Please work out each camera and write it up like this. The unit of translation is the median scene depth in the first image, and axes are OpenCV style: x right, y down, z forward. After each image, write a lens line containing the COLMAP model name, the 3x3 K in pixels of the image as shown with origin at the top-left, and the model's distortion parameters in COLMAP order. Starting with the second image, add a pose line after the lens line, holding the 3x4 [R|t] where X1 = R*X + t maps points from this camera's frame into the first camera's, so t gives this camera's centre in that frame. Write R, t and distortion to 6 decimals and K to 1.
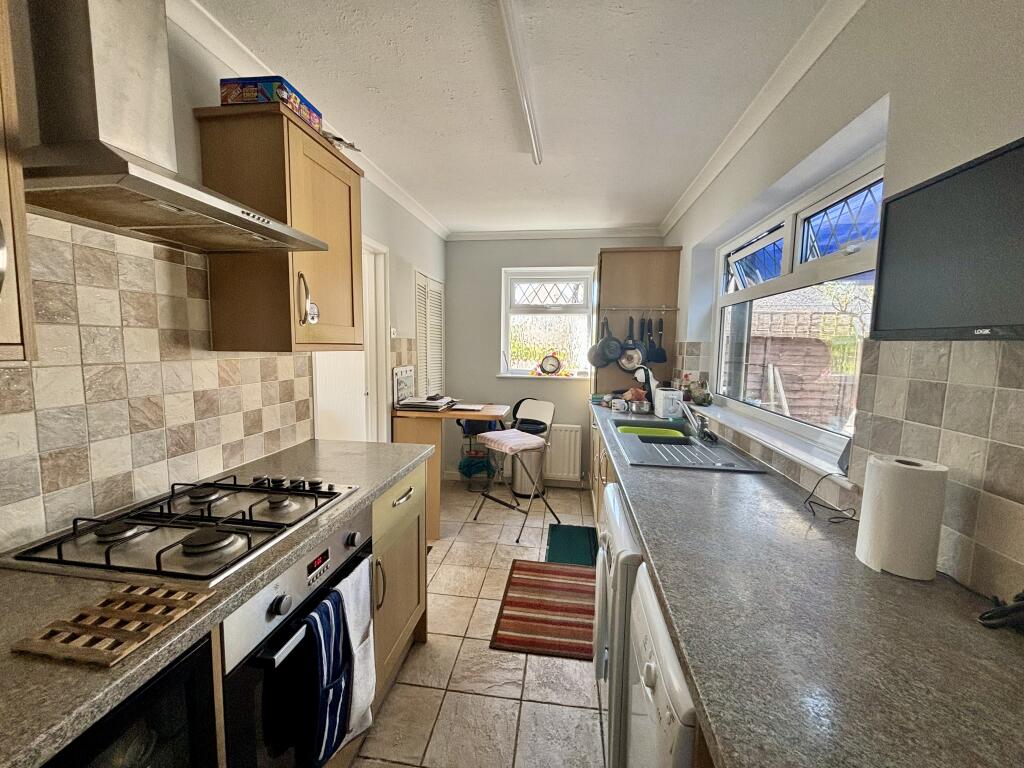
lens RADIAL K [[411.2, 0, 511.1], [0, 411.2, 383.8], [0, 0, 1]] dist [0.000154, -0.000250]
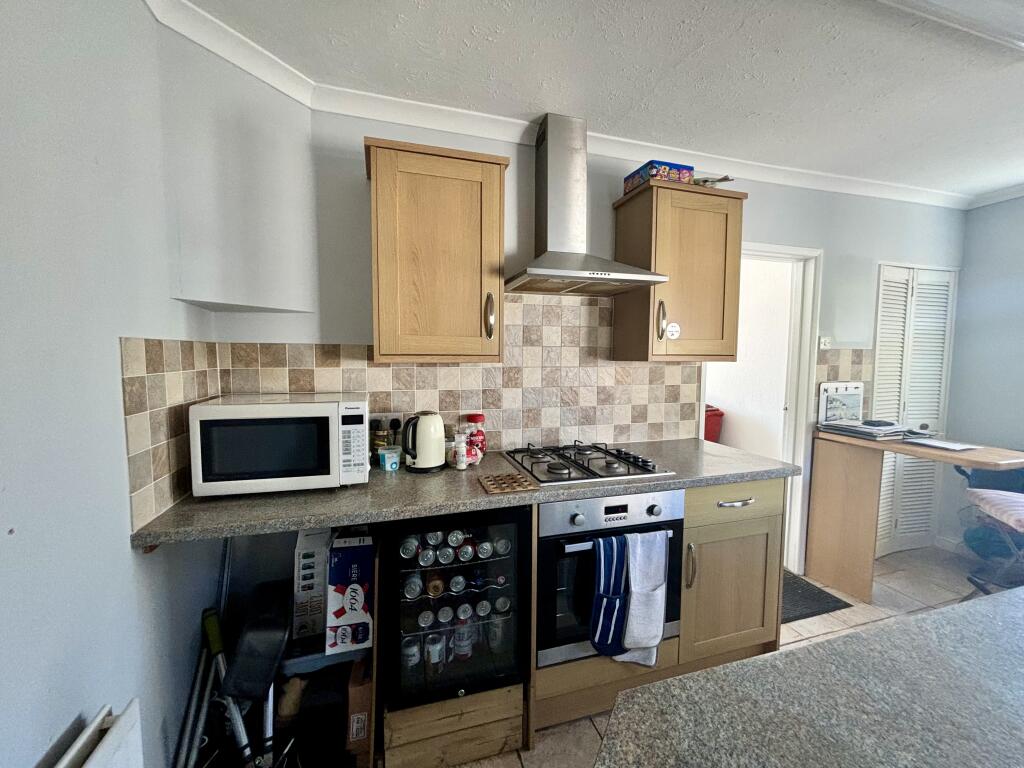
lens RADIAL K [[411.2, 0, 505.8], [0, 411.2, 387.0], [0, 0, 1]] dist [0.000154, -0.000250]
pose [[0.407631, 0.057492, -0.911335, 0.517079], [-0.084955, 0.996075, 0.024838, 0.012080], [0.909186, 0.067298, 0.410915, 0.044796]]
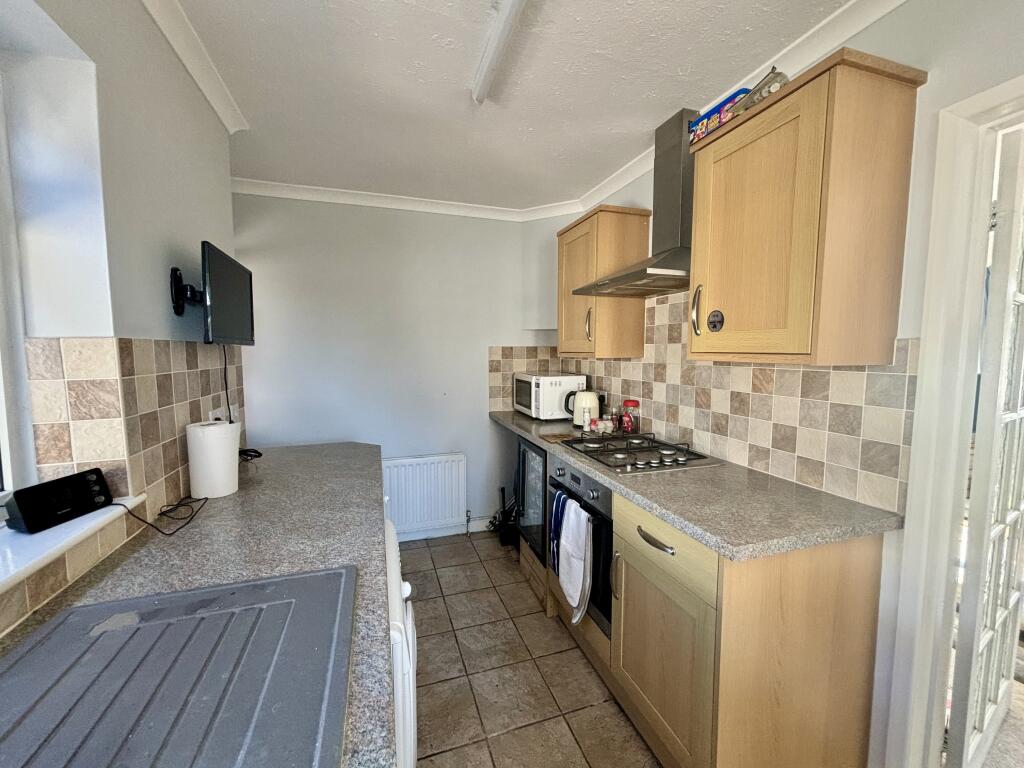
lens RADIAL K [[411.2, 0, 505.3], [0, 411.2, 386.0], [0, 0, 1]] dist [0.000154, -0.000250]
pose [[-0.908746, 0.017848, -0.416968, 0.411463], [-0.055966, 0.984850, 0.164129, -0.170461], [0.413580, 0.172488, -0.893980, 1.897720]]
